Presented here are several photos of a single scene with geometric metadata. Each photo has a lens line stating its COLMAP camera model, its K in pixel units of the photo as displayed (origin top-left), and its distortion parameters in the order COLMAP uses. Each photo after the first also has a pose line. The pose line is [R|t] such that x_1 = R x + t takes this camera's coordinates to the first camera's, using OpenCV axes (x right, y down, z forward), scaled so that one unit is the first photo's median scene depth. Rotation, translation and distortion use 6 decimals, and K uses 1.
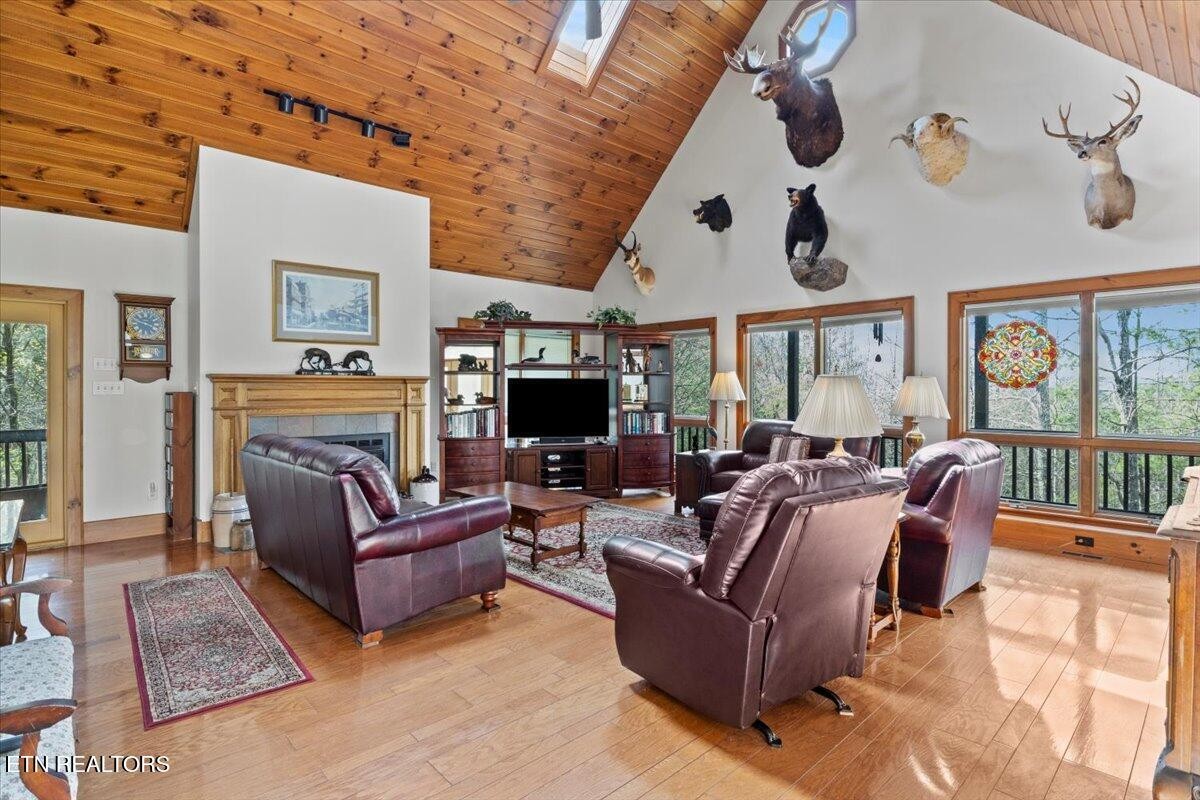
lens RADIAL K [[601.1, 0, 602.3], [0, 601.1, 392.0], [0, 0, 1]] dist [-0.006499, -0.001761]
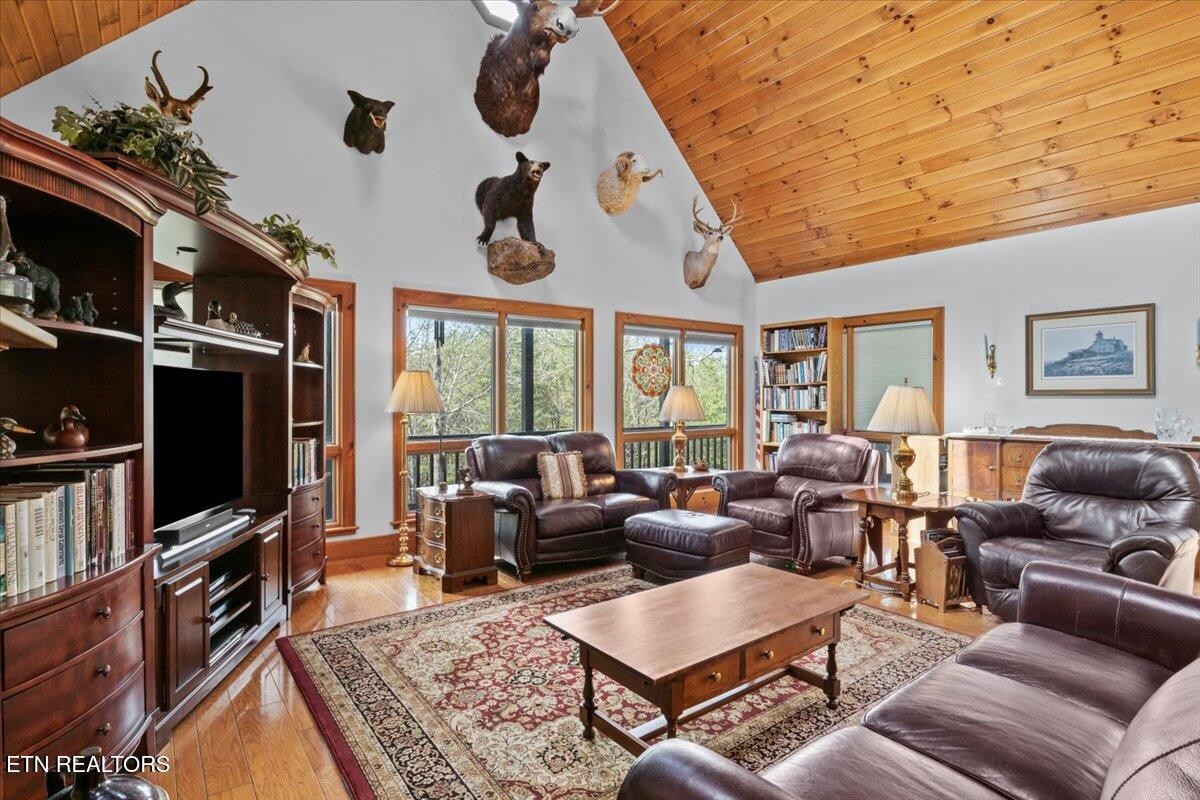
lens RADIAL K [[601.1, 0, 590.3], [0, 601.1, 393.1], [0, 0, 1]] dist [-0.006499, -0.001761]
pose [[0.121839, 0.006920, 0.992526, -0.515351], [0.001827, 0.999972, -0.007196, -0.003901], [-0.992548, 0.002690, 0.121823, 0.843913]]
